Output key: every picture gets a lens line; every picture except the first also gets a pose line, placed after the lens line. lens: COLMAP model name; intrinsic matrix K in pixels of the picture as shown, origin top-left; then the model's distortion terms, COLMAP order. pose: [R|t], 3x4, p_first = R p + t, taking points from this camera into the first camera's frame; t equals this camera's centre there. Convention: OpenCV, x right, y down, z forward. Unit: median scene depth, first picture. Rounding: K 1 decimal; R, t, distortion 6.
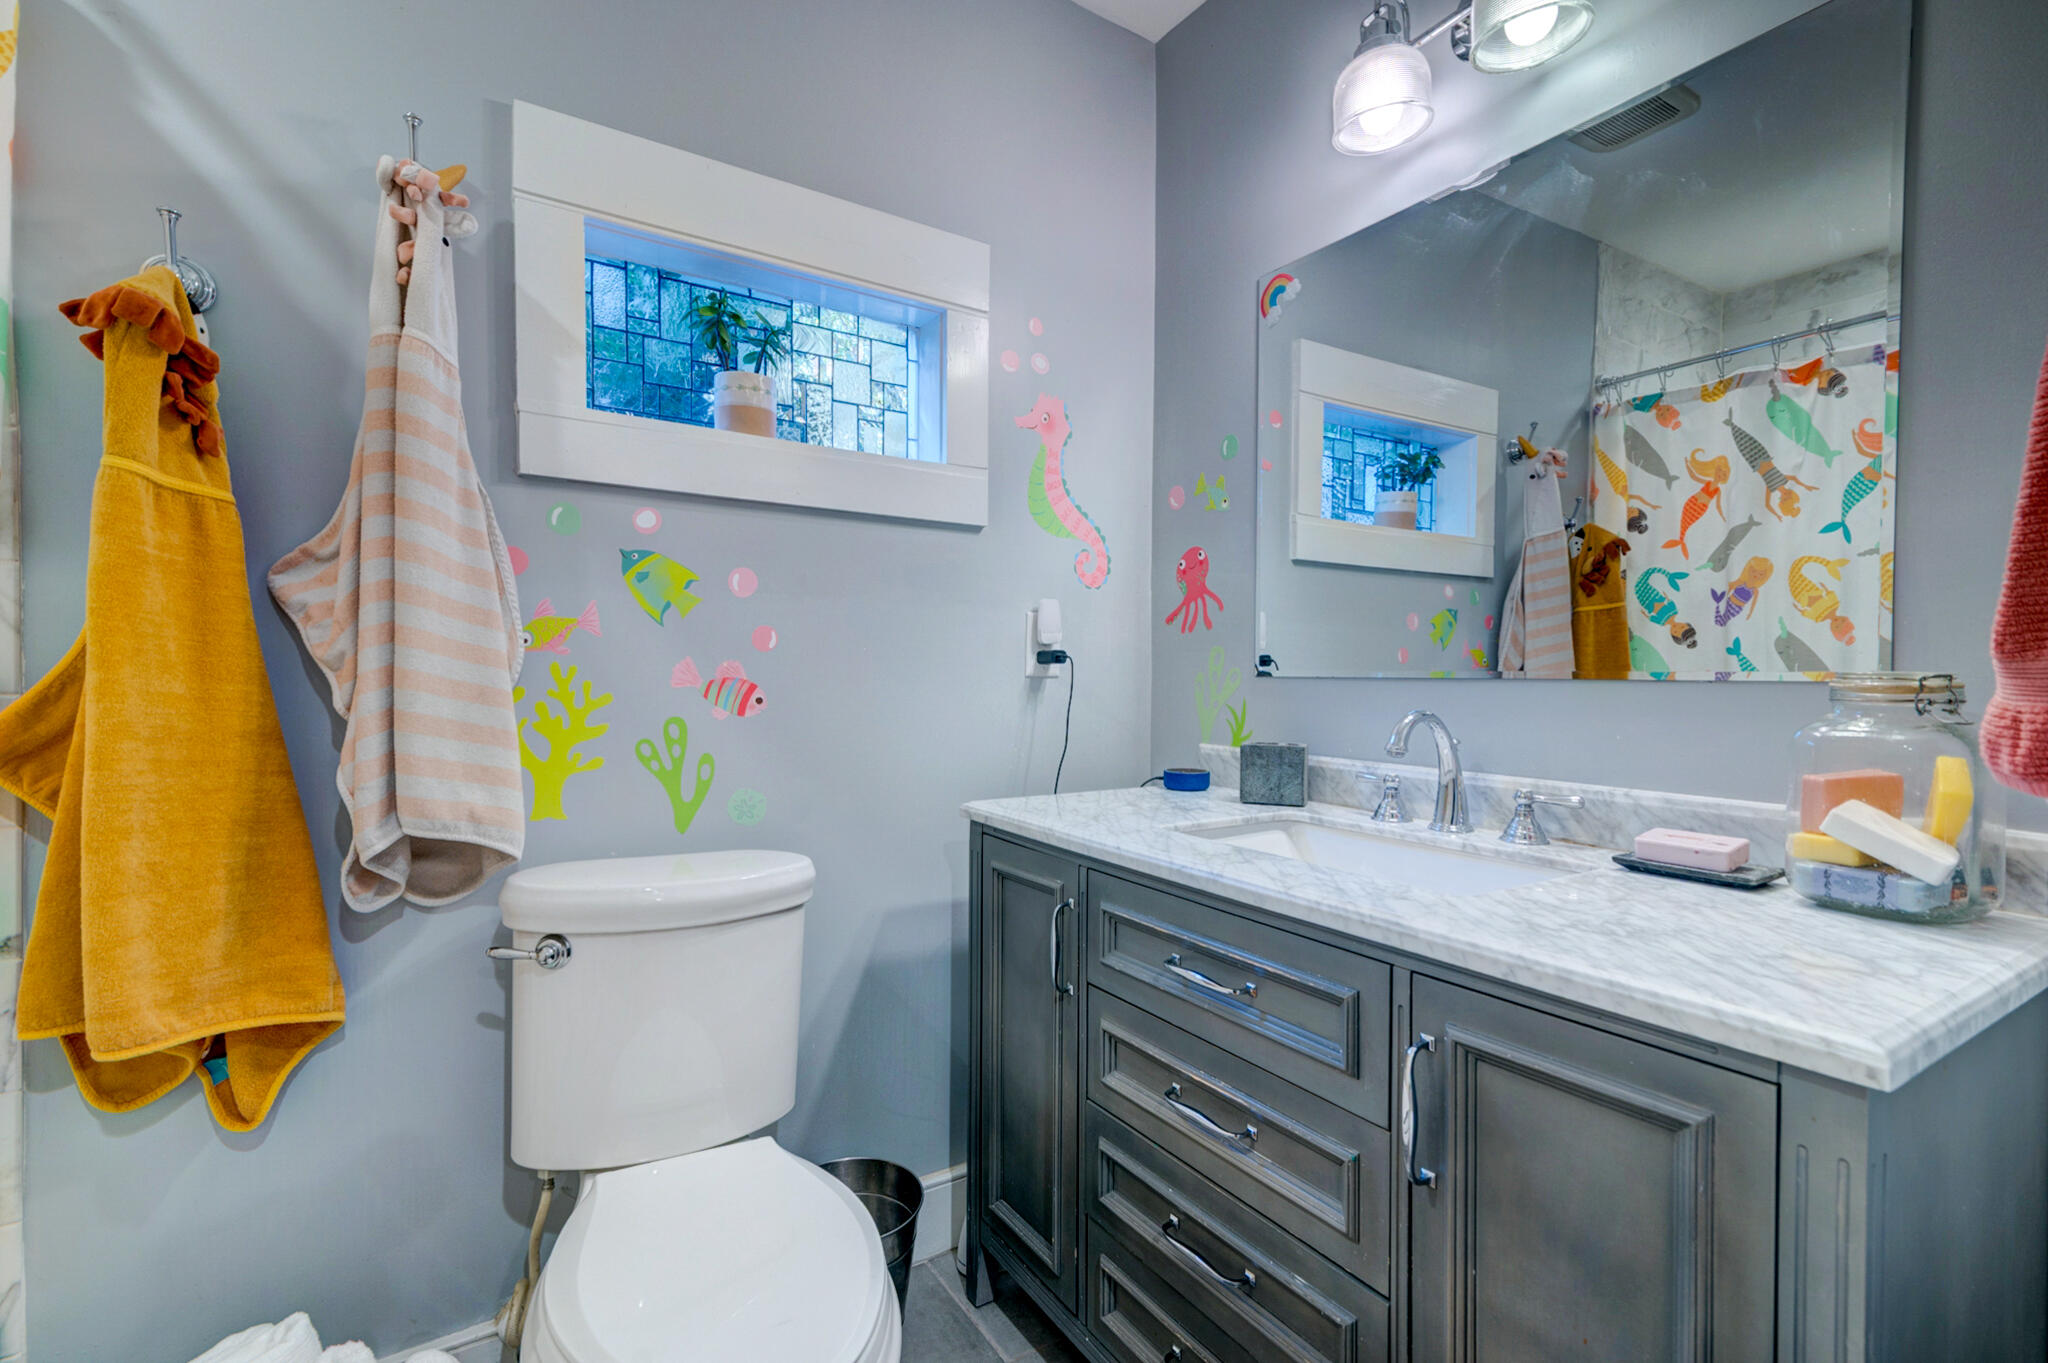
lens RADIAL K [[916.4, 0, 1021.6], [0, 916.4, 681.1], [0, 0, 1]] dist [0.018960, -0.002765]
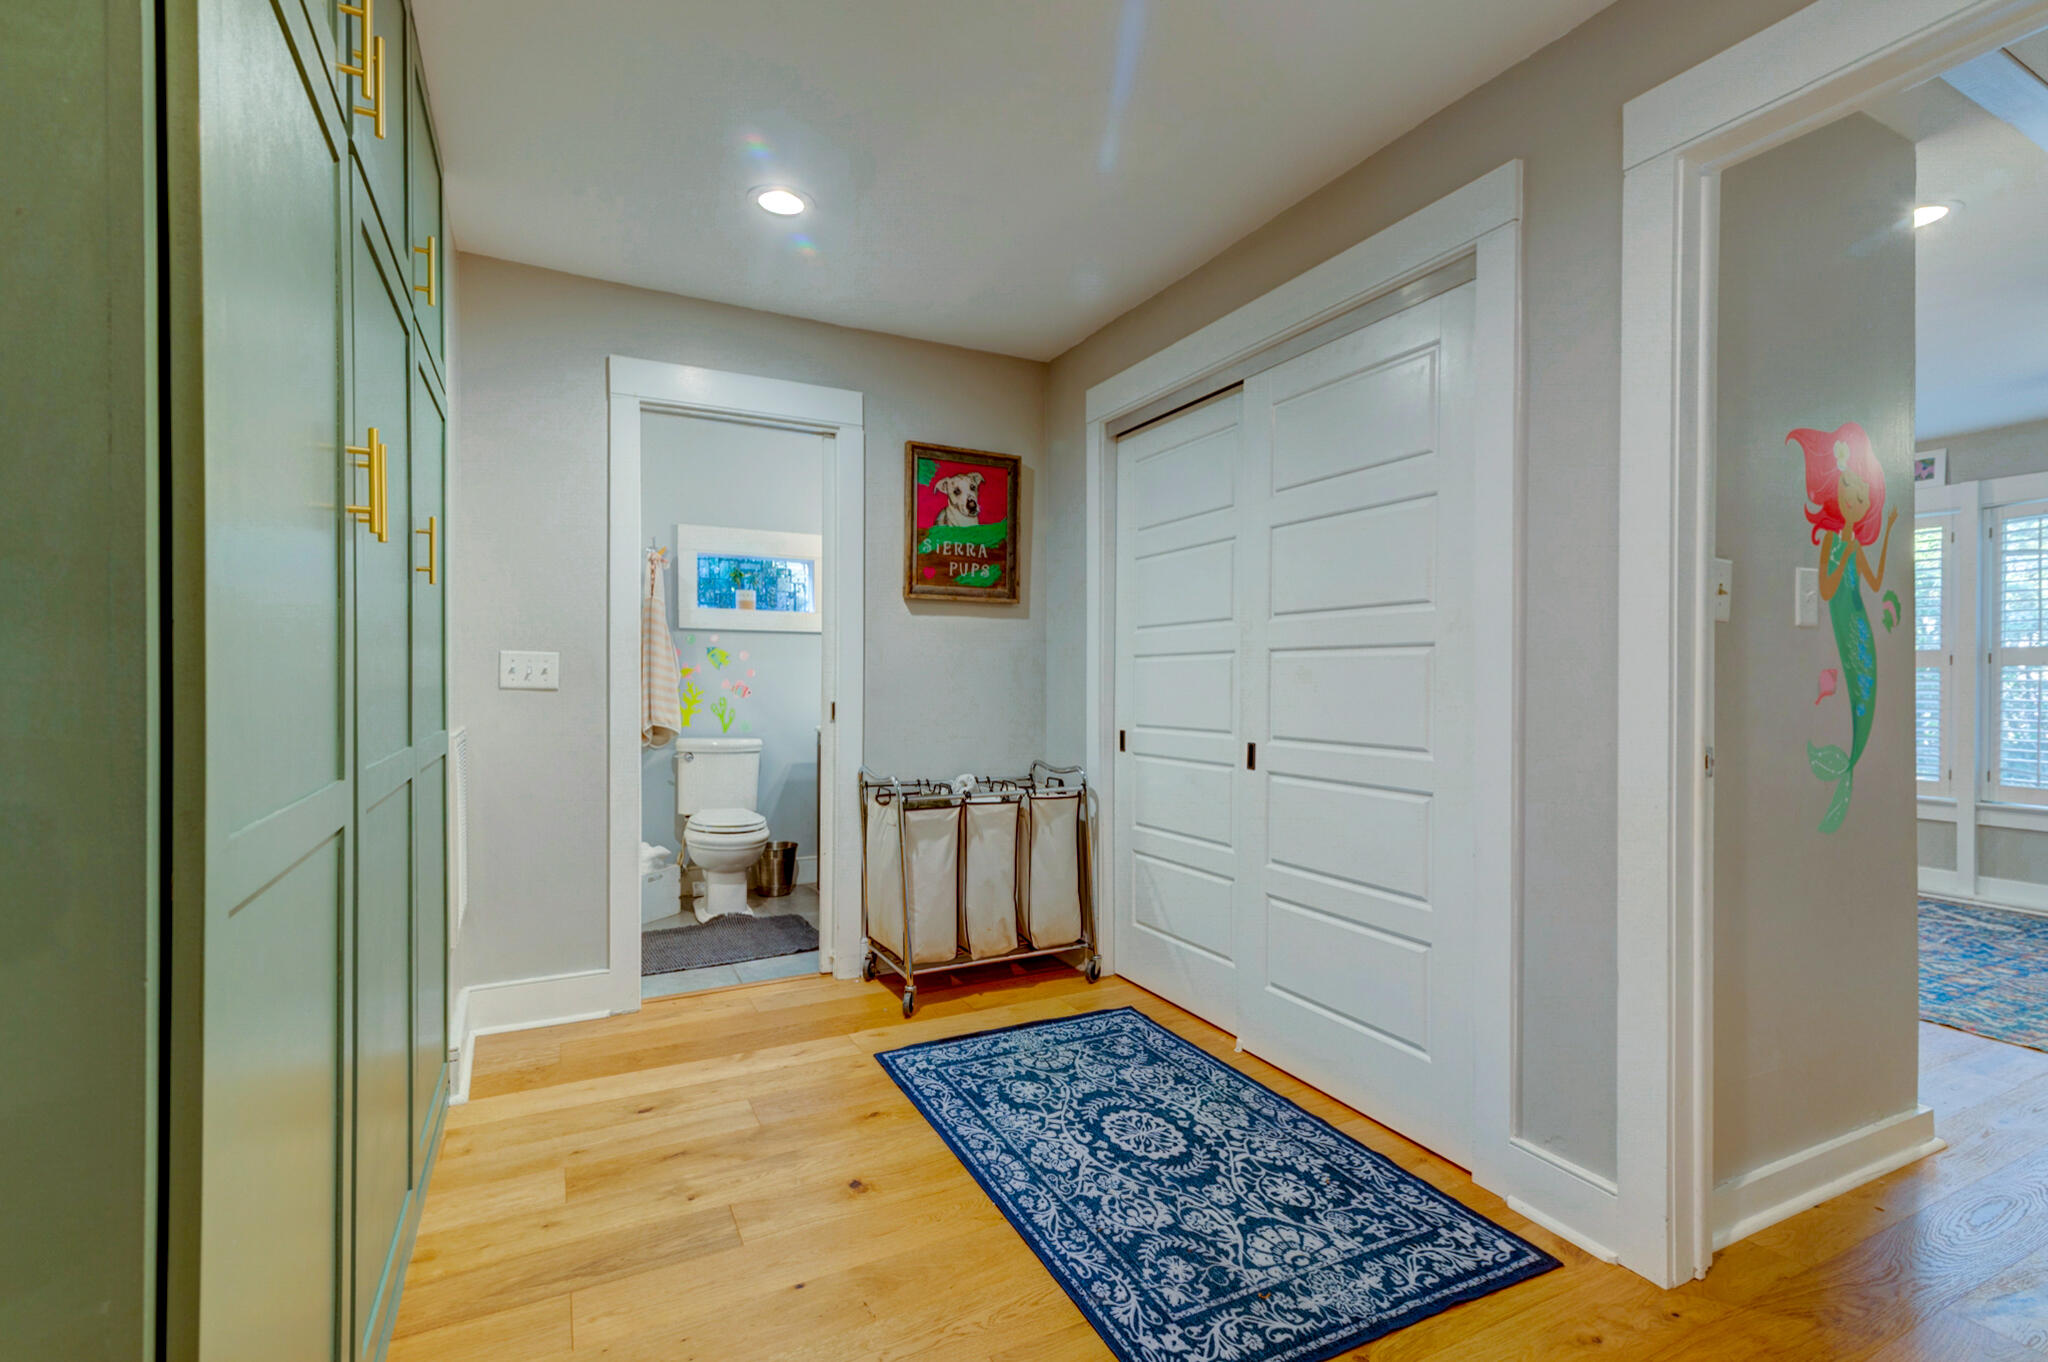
lens RADIAL K [[916.4, 0, 1022.1], [0, 916.4, 681.6], [0, 0, 1]] dist [0.018960, -0.002765]
pose [[0.994396, -0.006253, -0.105531, 1.151978], [0.004737, 0.999882, -0.014606, 0.039695], [0.105610, 0.014024, 0.994309, -2.399197]]
